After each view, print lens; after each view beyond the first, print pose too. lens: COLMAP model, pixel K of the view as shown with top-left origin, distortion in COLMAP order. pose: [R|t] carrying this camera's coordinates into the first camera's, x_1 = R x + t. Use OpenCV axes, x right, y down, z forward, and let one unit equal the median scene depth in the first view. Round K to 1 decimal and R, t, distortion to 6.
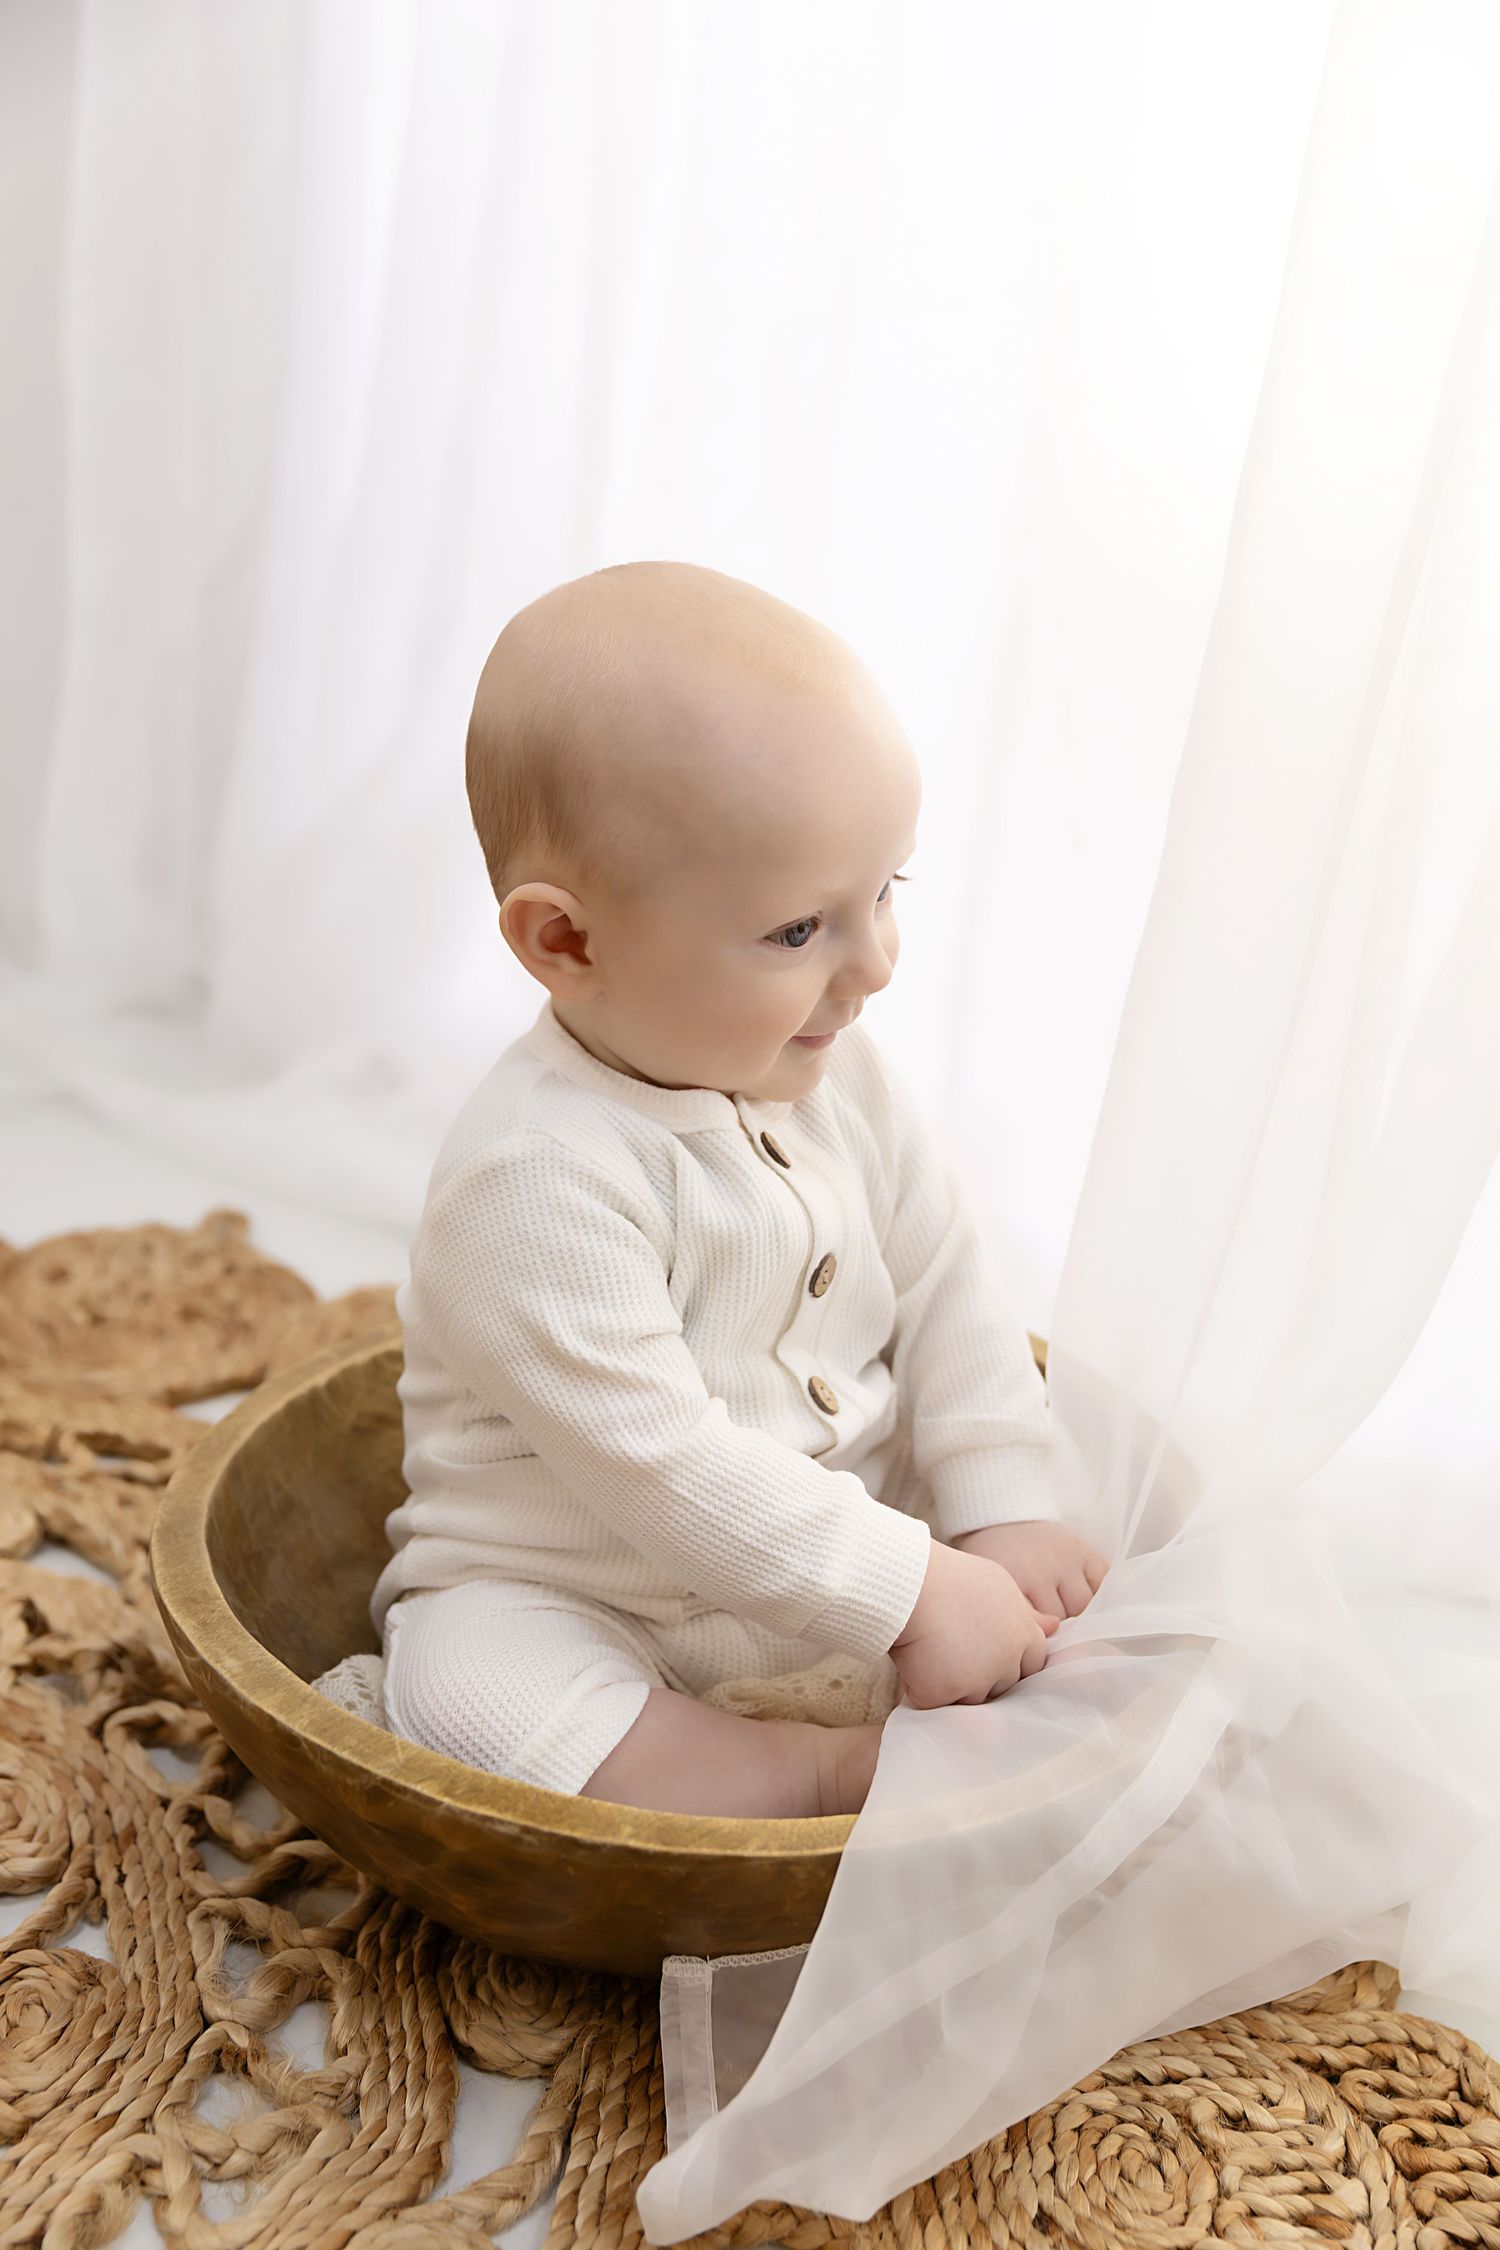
lens RADIAL K [[2387.6, 0, 772.6], [0, 2387.6, 1080.4], [0, 0, 1]] dist [0.011959, 0.000000]
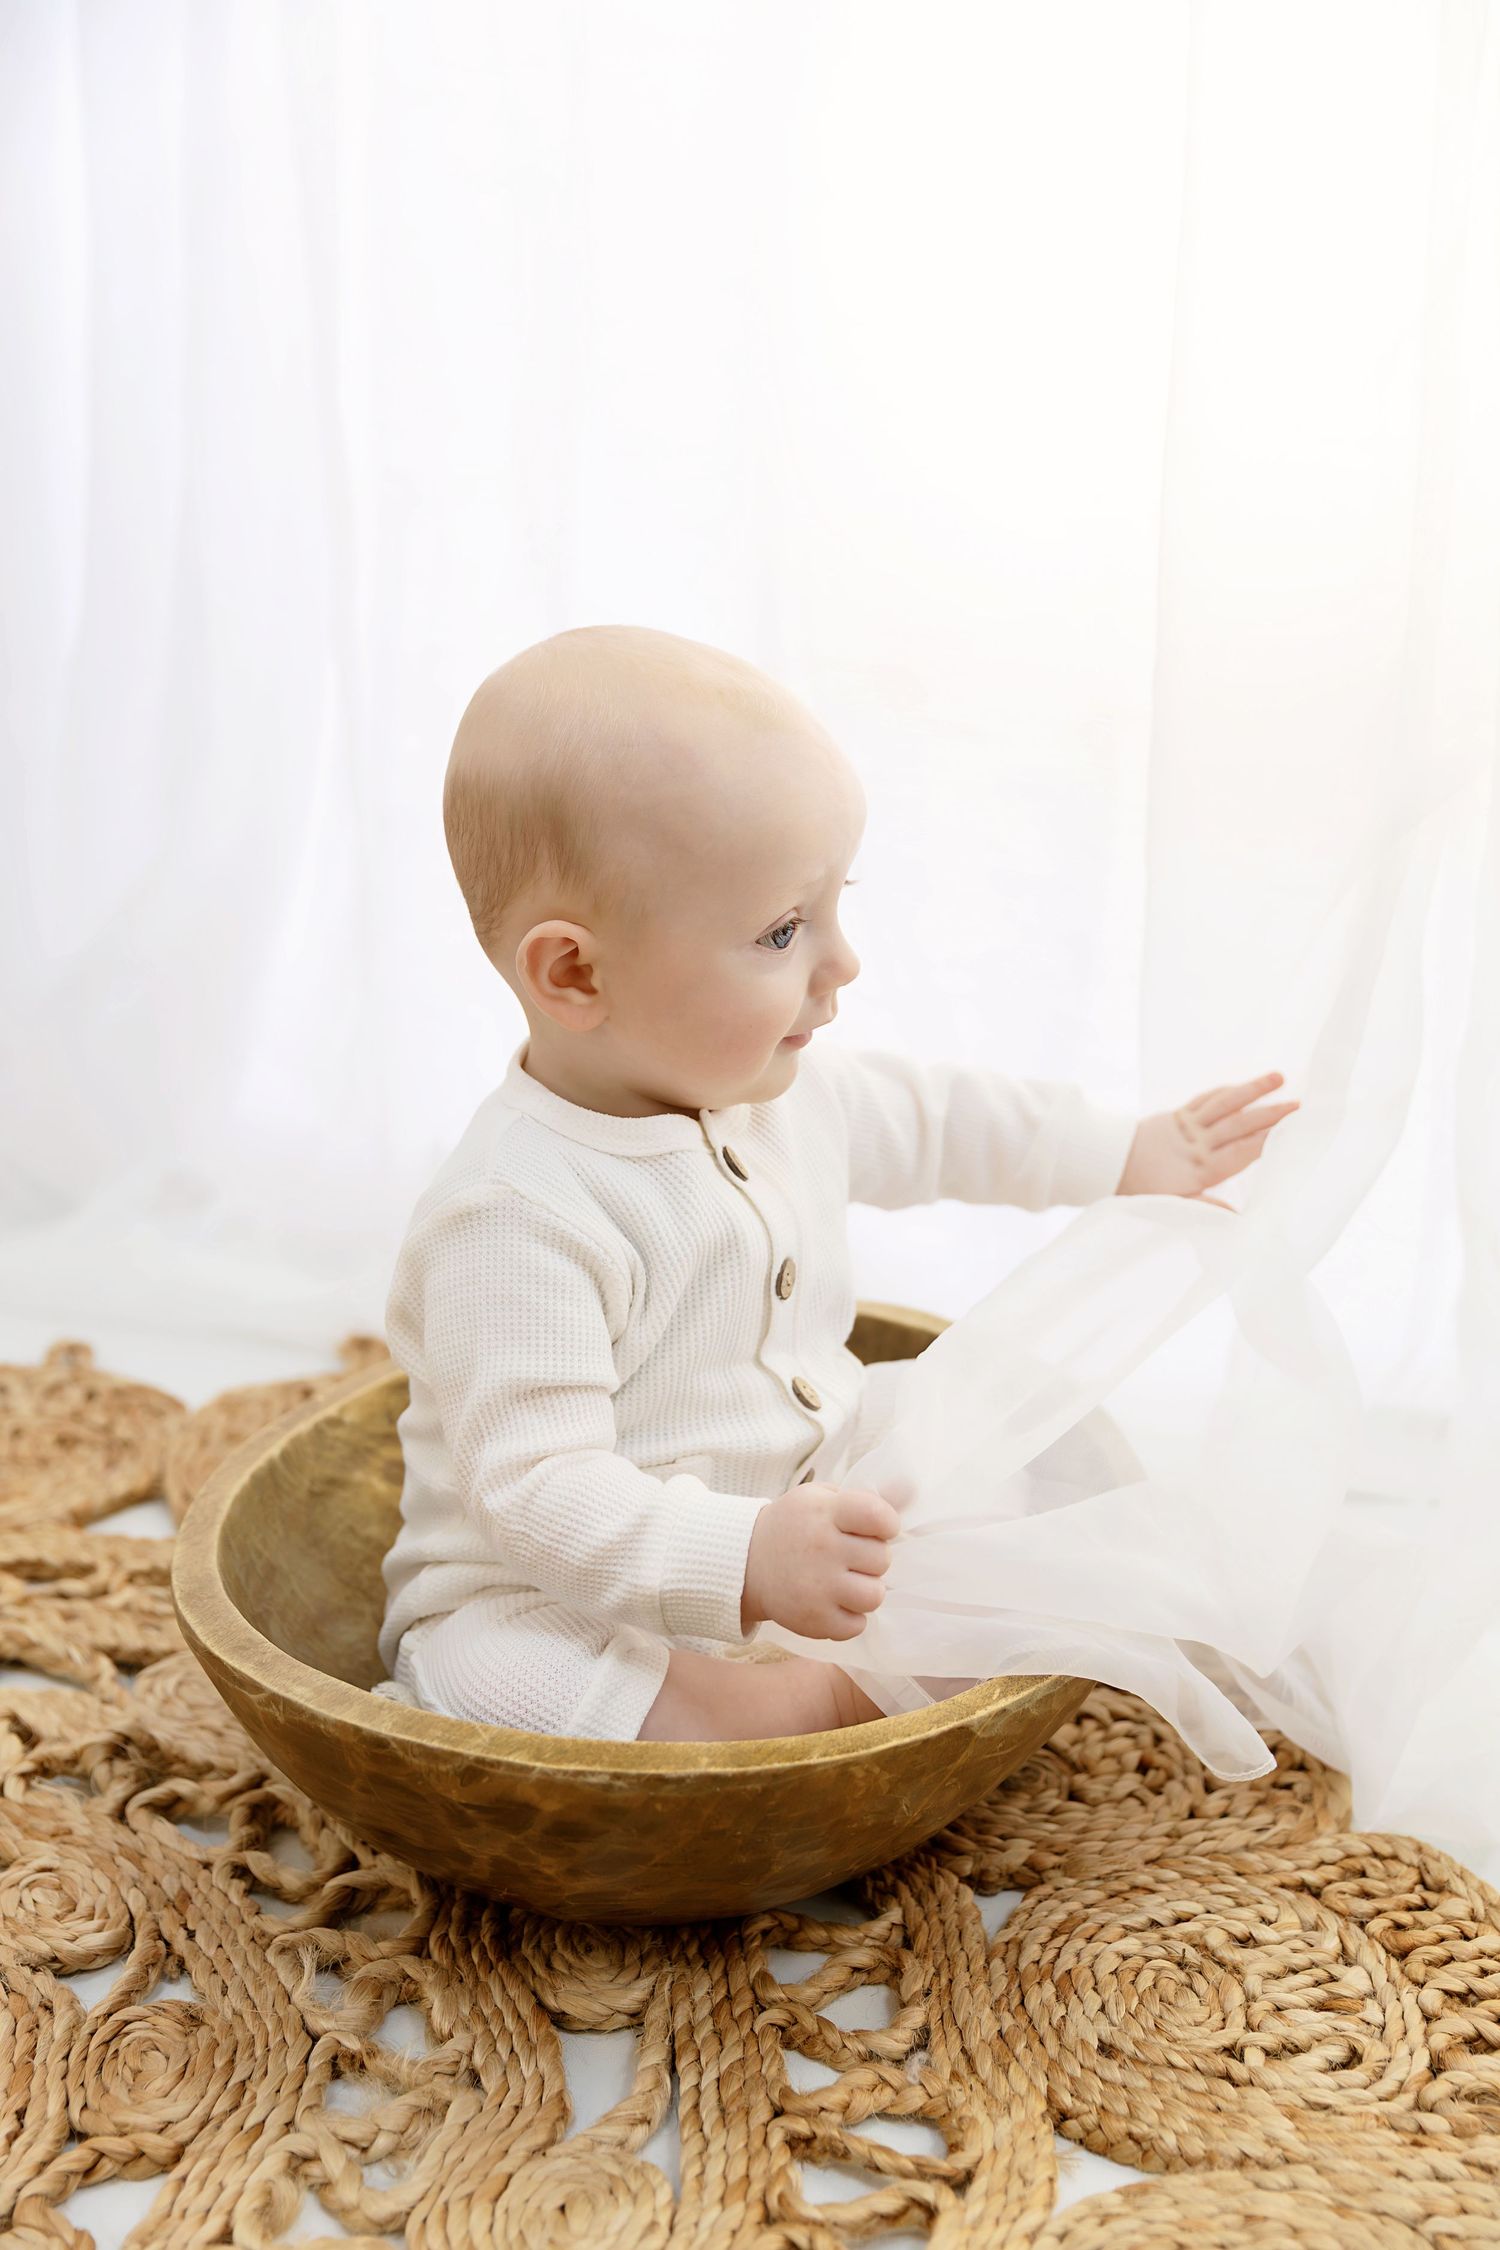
lens RADIAL K [[2572.1, 0, 764.5], [0, 2572.1, 1126.2], [0, 0, 1]] dist [0.029741, 0.000000]
pose [[0.977300, -0.144009, 0.155387, -0.155275], [0.148058, 0.988869, -0.014747, 0.038081], [-0.151534, 0.037418, 0.987744, -0.174654]]
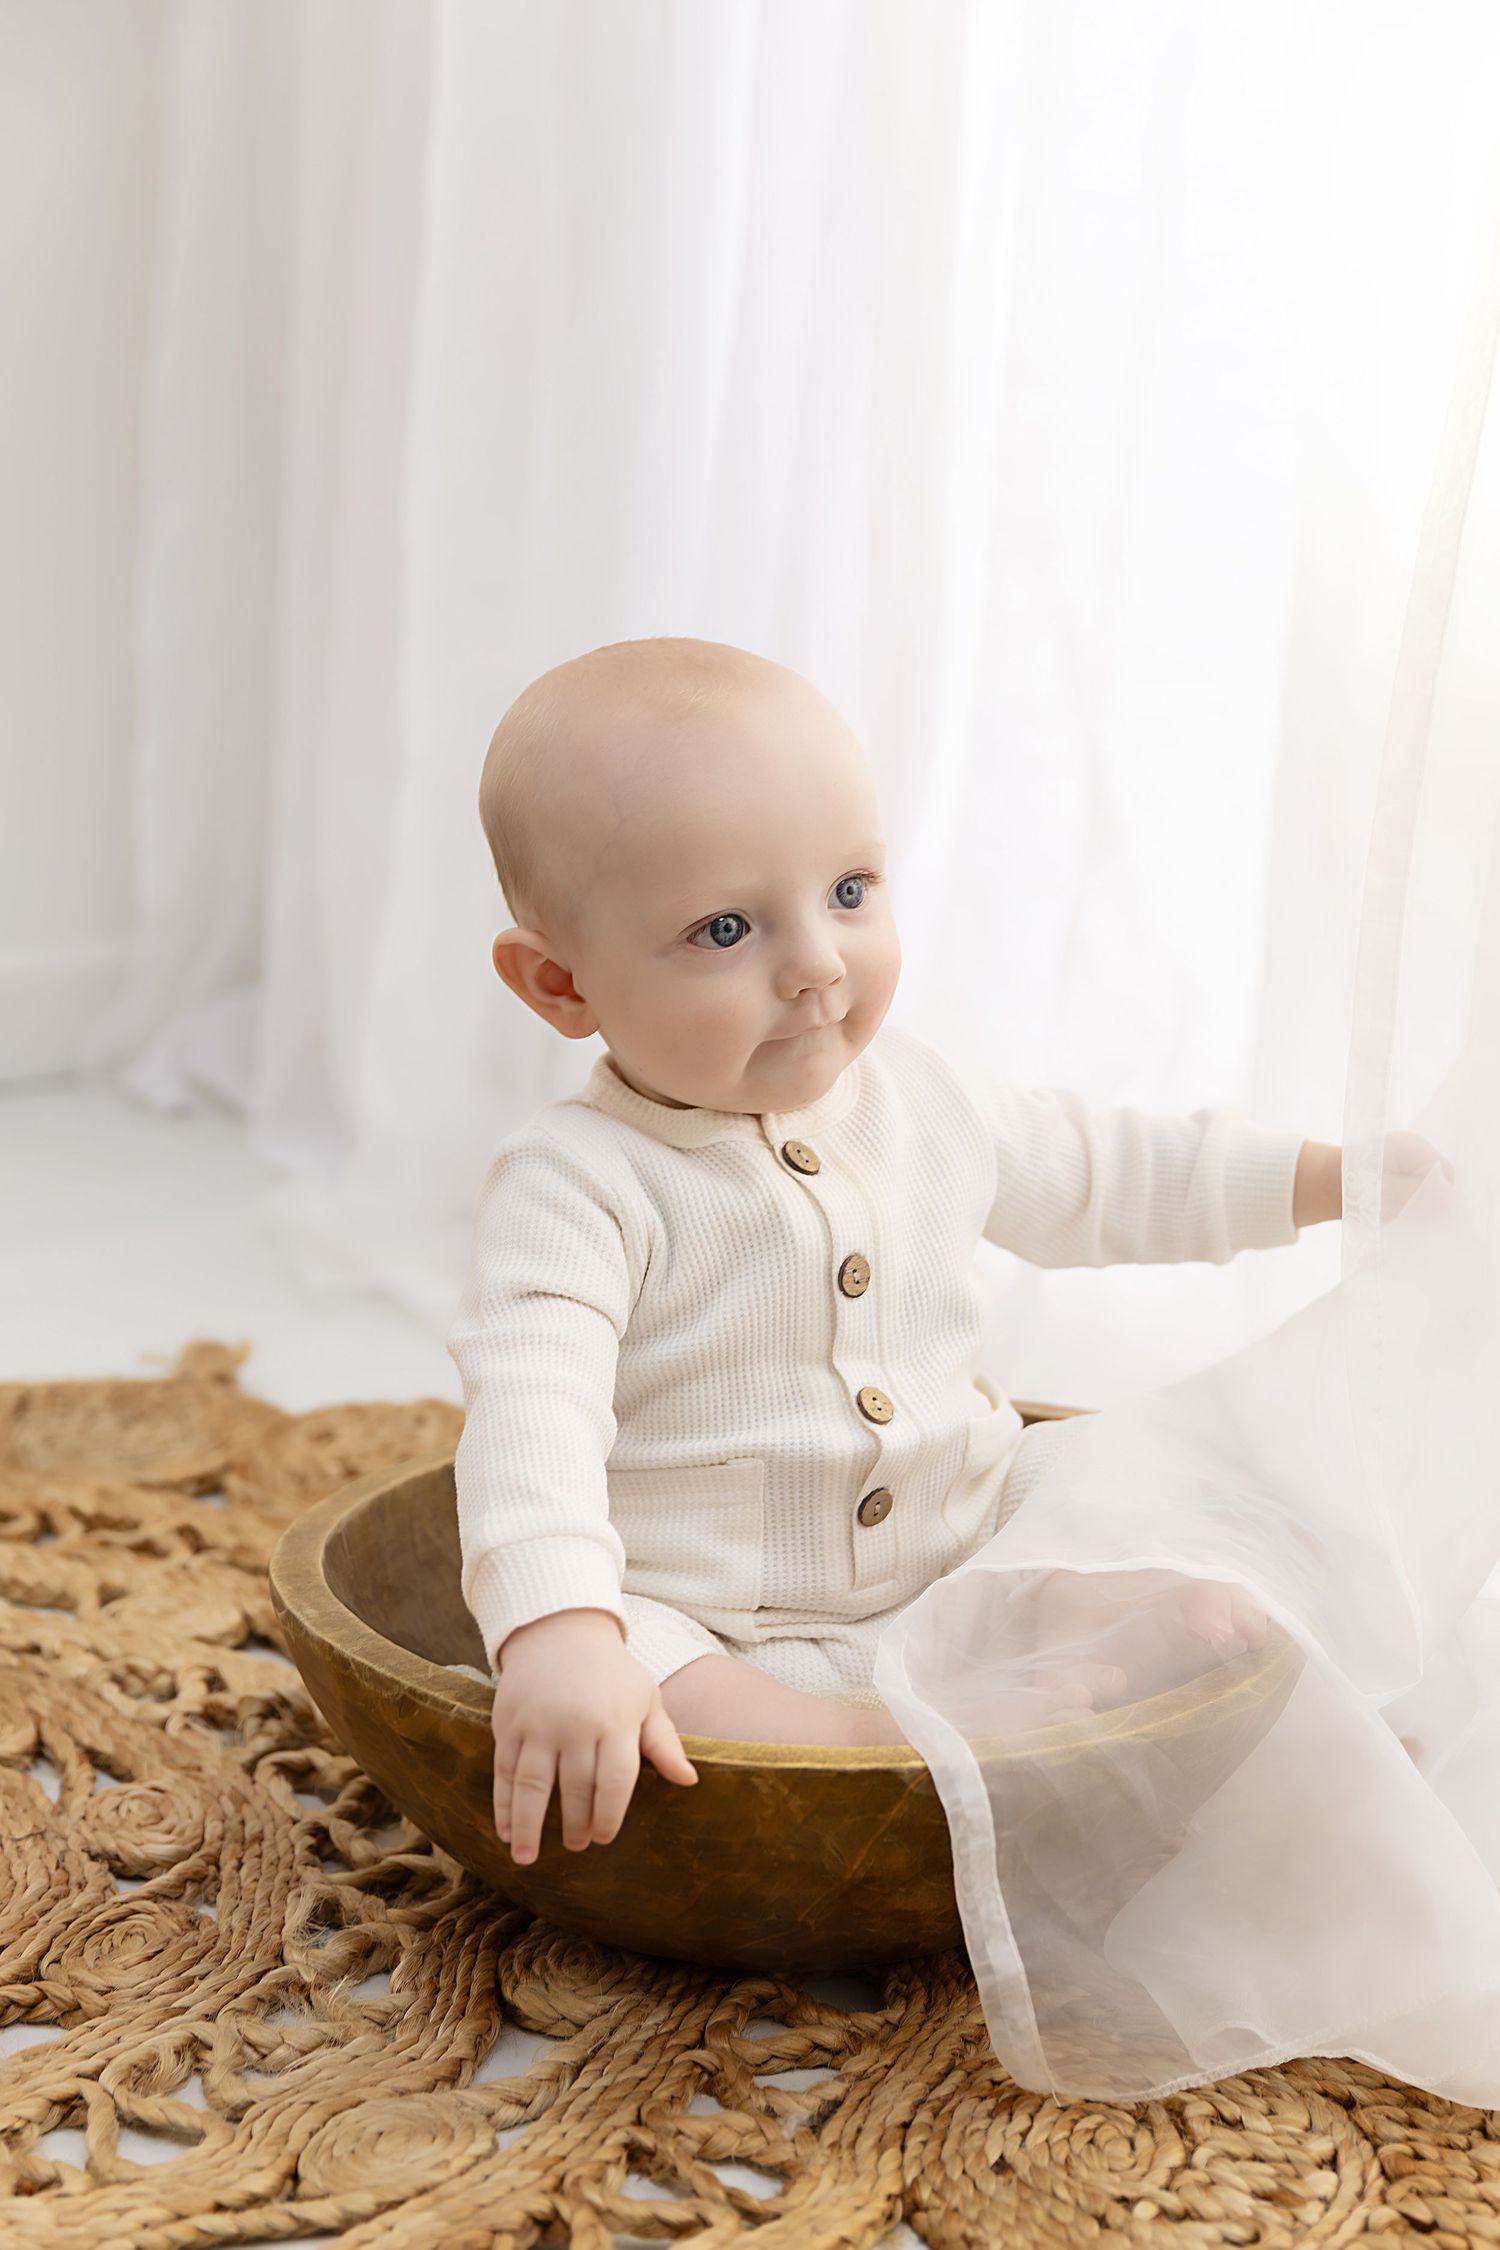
lens RADIAL K [[3694.1, 0, 747.9], [0, 3694.1, 1132.6], [0, 0, 1]] dist [0.122225, 0.000000]
pose [[0.957864, -0.010362, -0.287034, 0.434425], [-0.031538, 0.989512, -0.140967, 0.243145], [0.285485, 0.144080, 0.947491, -0.565964]]
